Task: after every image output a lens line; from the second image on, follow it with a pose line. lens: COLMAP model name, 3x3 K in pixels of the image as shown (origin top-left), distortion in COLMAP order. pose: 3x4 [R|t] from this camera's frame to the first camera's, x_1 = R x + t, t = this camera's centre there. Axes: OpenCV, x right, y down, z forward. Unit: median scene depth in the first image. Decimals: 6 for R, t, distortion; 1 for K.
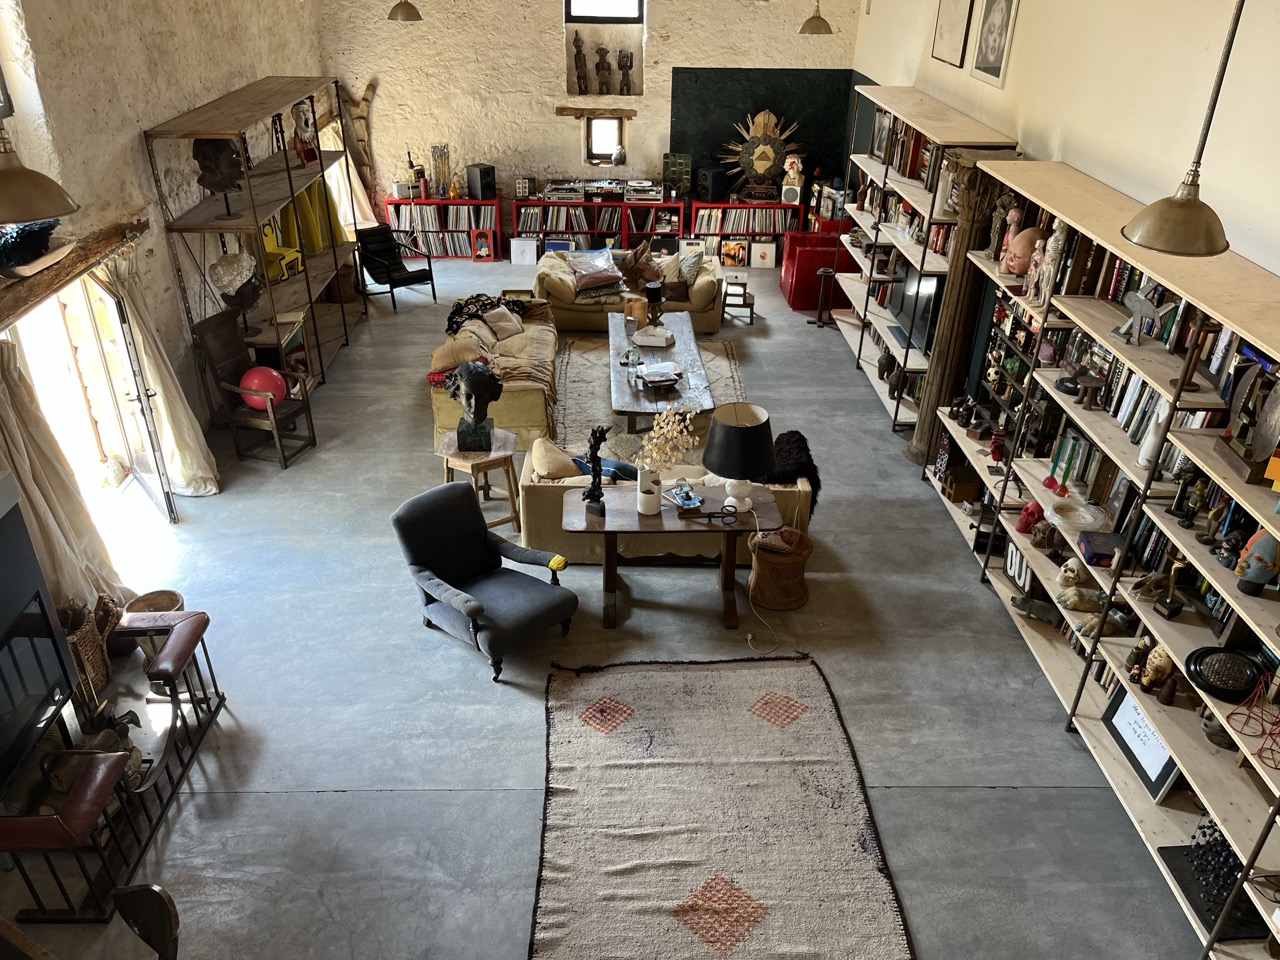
lens RADIAL K [[980.5, 0, 639.6], [0, 980.5, 484.7], [0, 0, 1]] dist [0.049554, -0.039770]
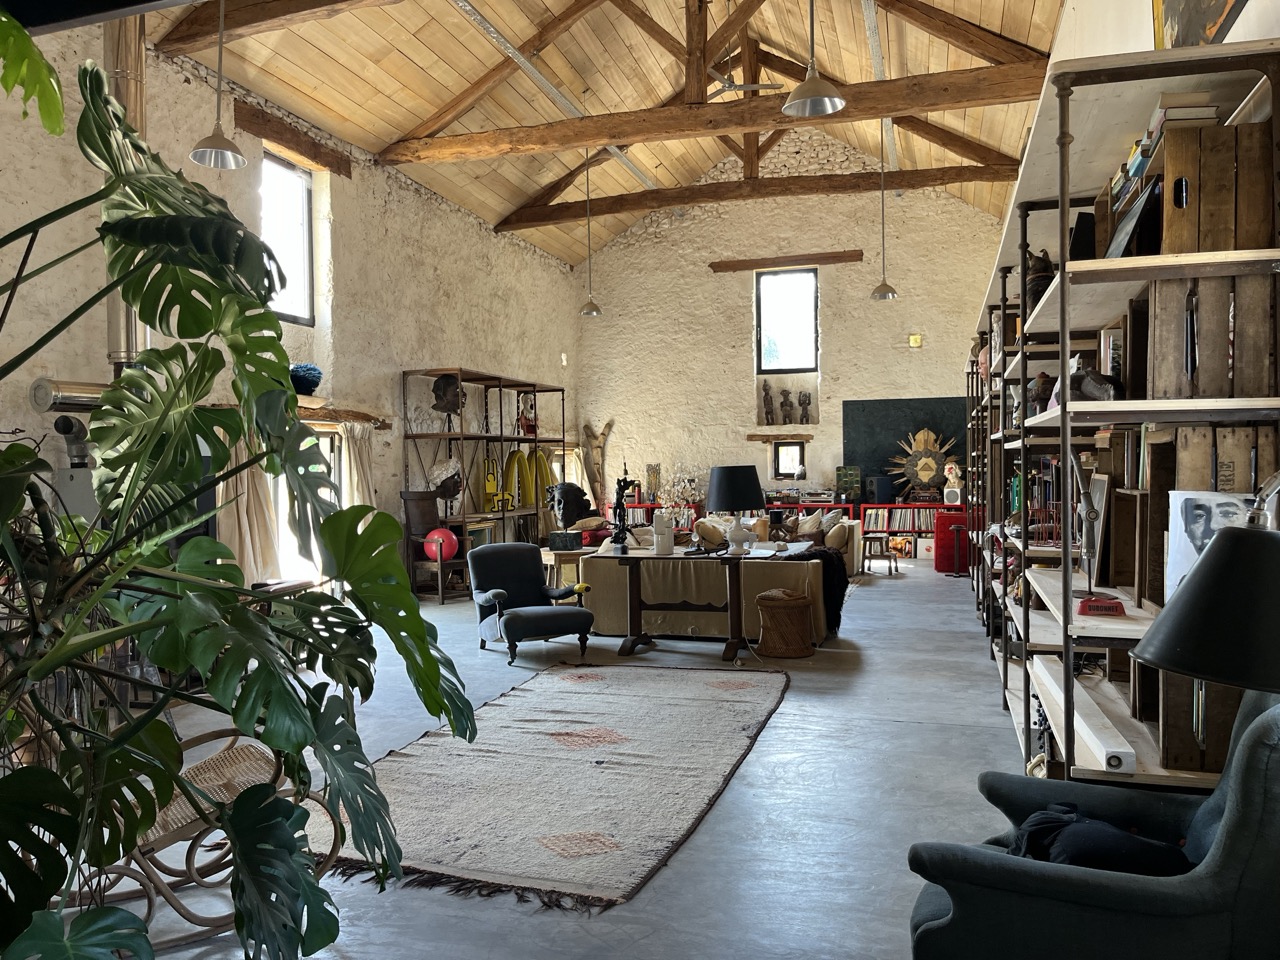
lens RADIAL K [[980.5, 0, 649.5], [0, 980.5, 493.1], [0, 0, 1]] dist [0.049554, -0.039770]
pose [[0.945655, -0.026657, -0.324079, 0.195150], [-0.132811, 0.878053, -0.459766, 0.261241], [0.296814, 0.477821, 0.826794, -0.015300]]
